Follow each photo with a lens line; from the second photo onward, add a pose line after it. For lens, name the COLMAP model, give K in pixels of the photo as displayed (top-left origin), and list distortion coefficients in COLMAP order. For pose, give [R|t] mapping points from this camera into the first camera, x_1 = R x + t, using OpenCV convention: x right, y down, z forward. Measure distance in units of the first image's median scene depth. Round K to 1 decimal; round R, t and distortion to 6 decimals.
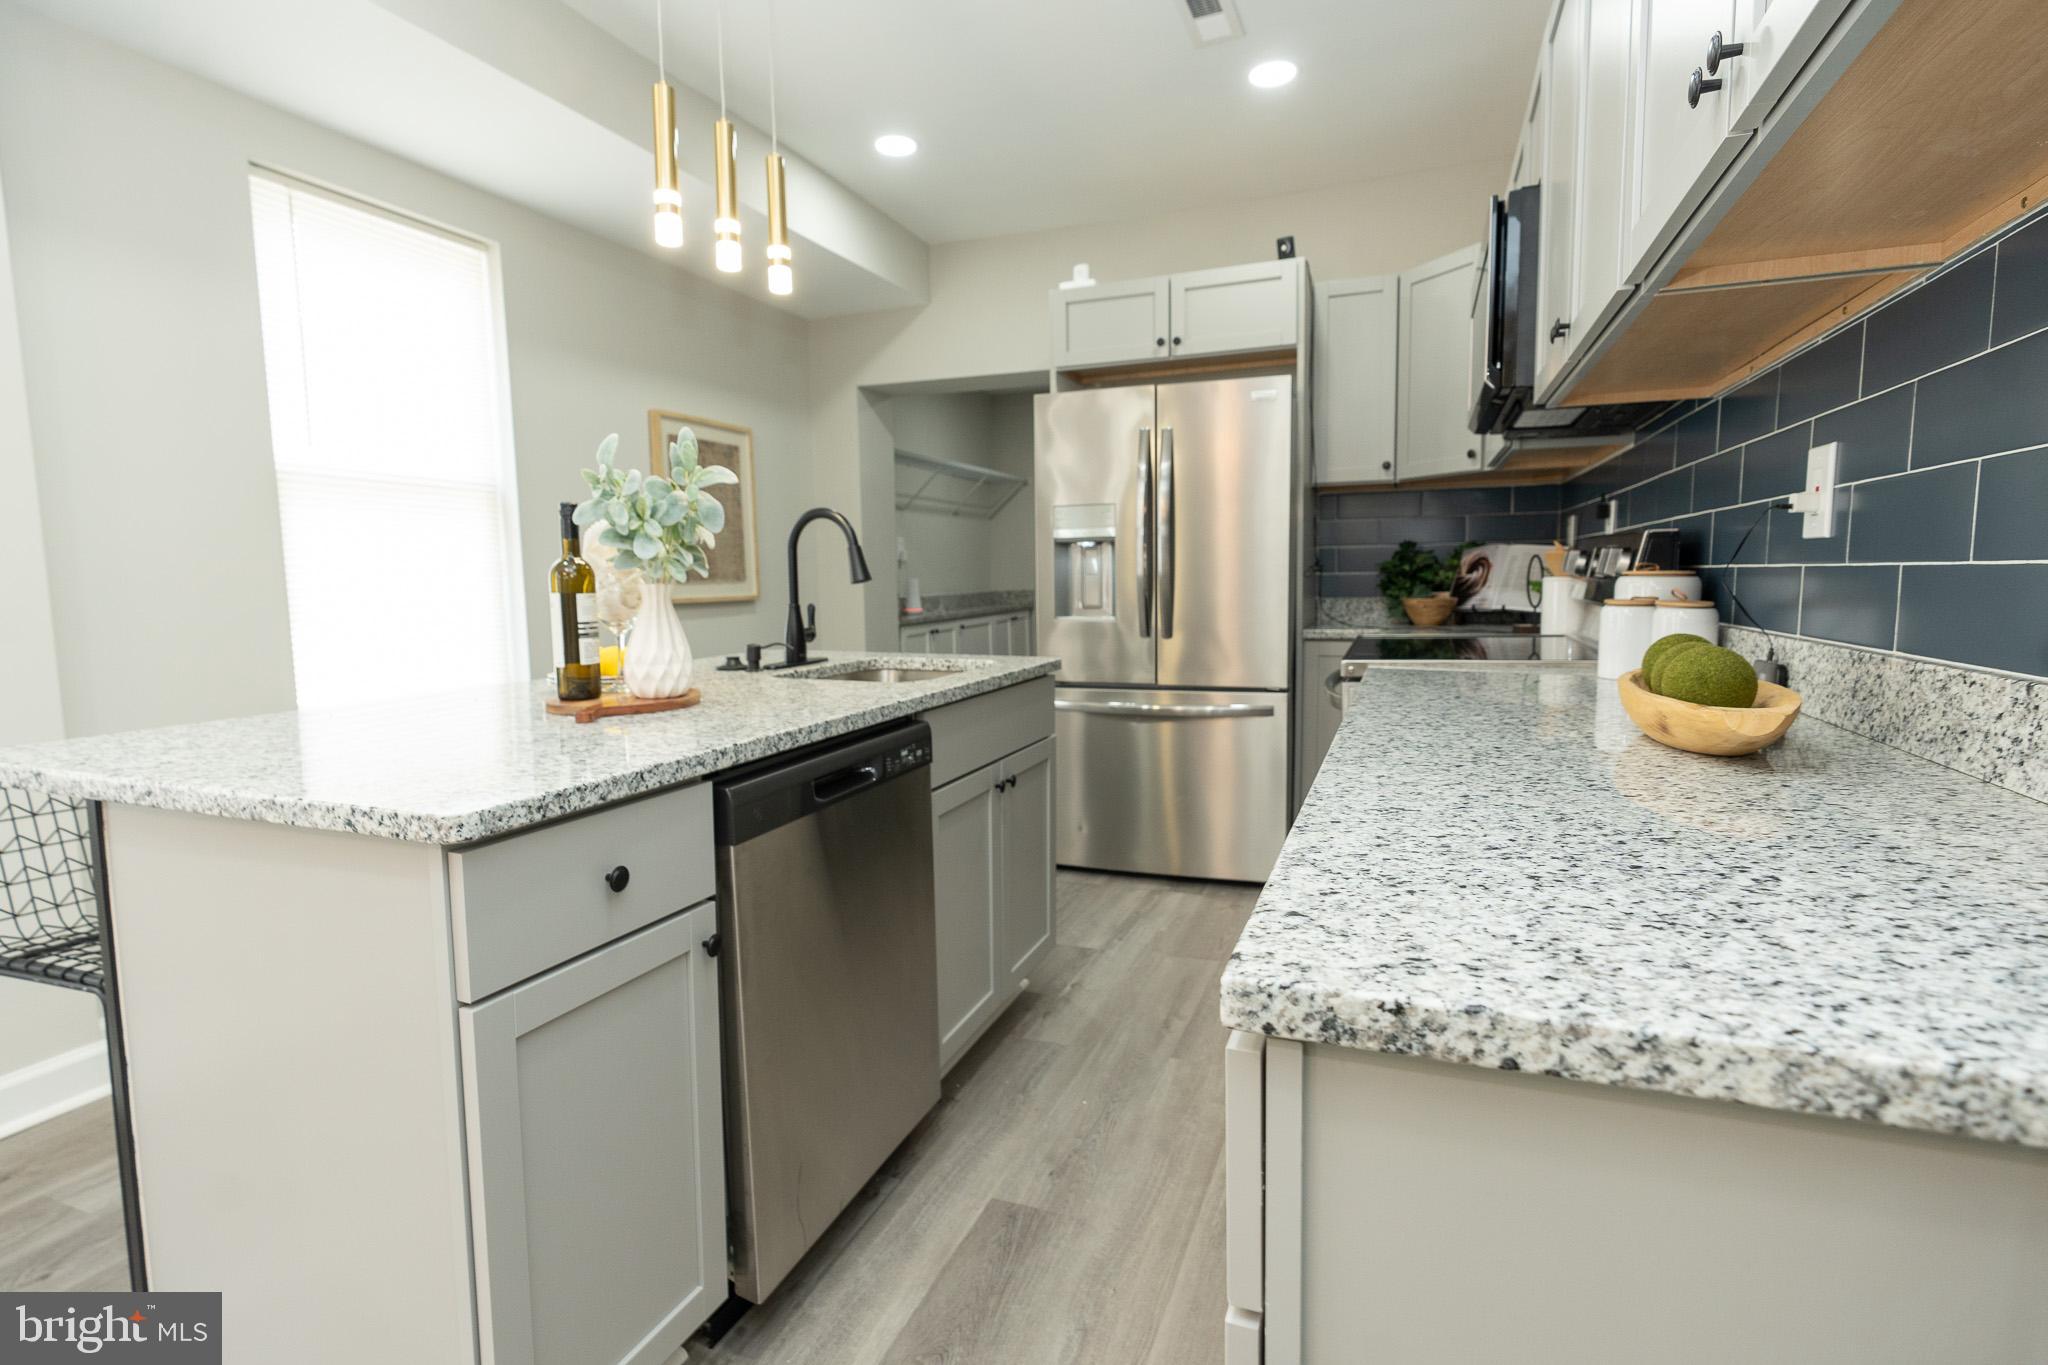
lens RADIAL K [[994.2, 0, 1026.6], [0, 994.2, 679.4], [0, 0, 1]] dist [-0.008496, 0.003608]
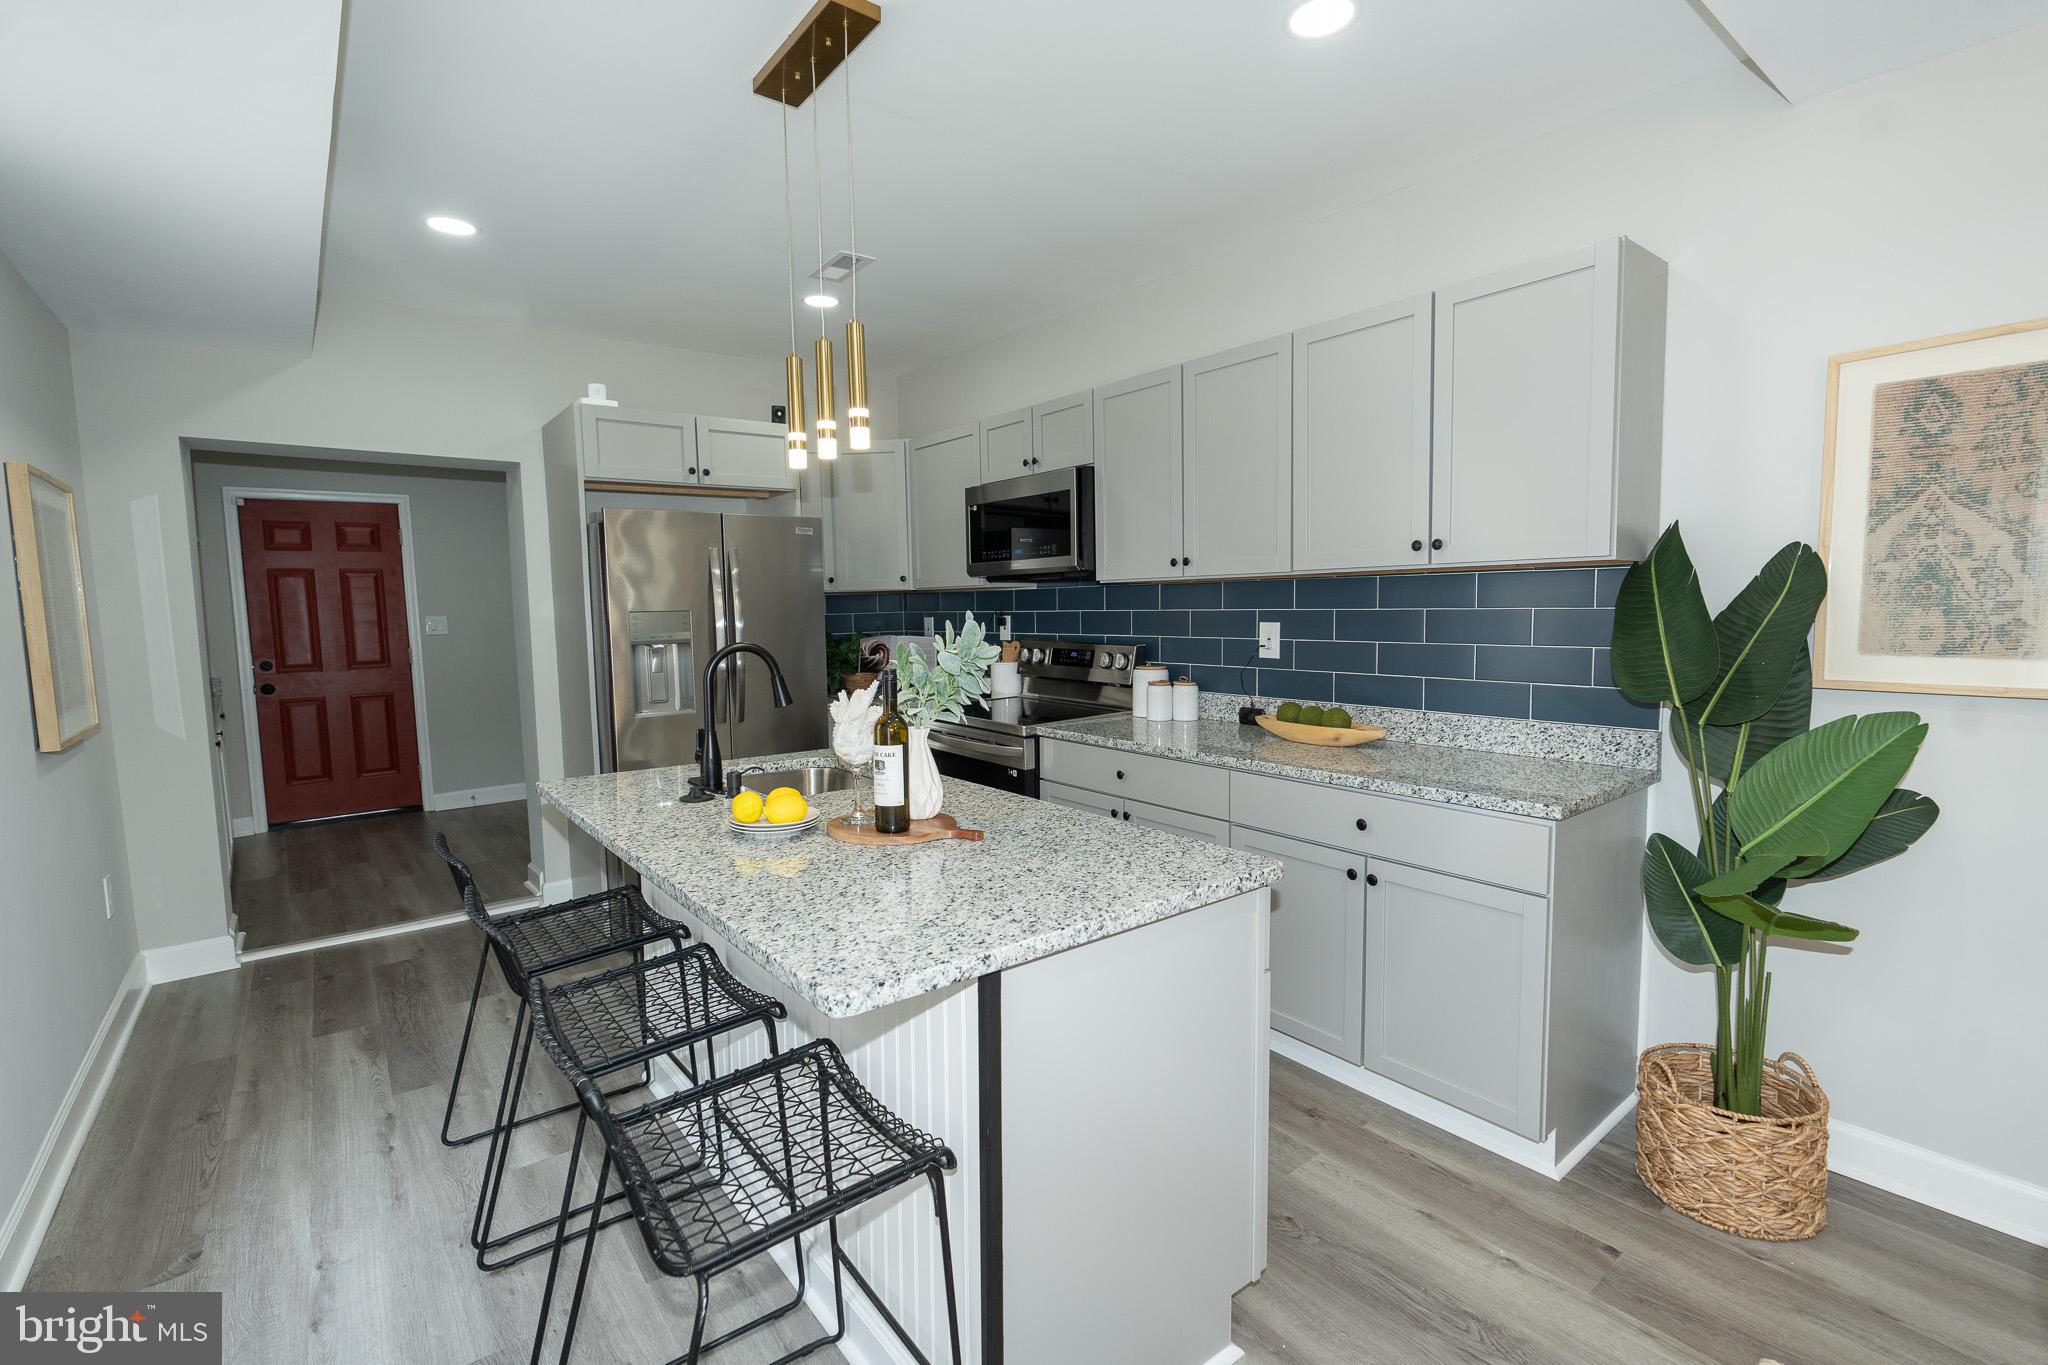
lens RADIAL K [[912.5, 0, 1029.5], [0, 912.5, 682.3], [0, 0, 1]] dist [-0.008677, 0.004178]
pose [[0.505187, -0.071311, 0.860059, -1.166835], [0.101364, 0.994585, 0.022925, -0.149025], [-0.857036, 0.075598, 0.509680, 0.256465]]
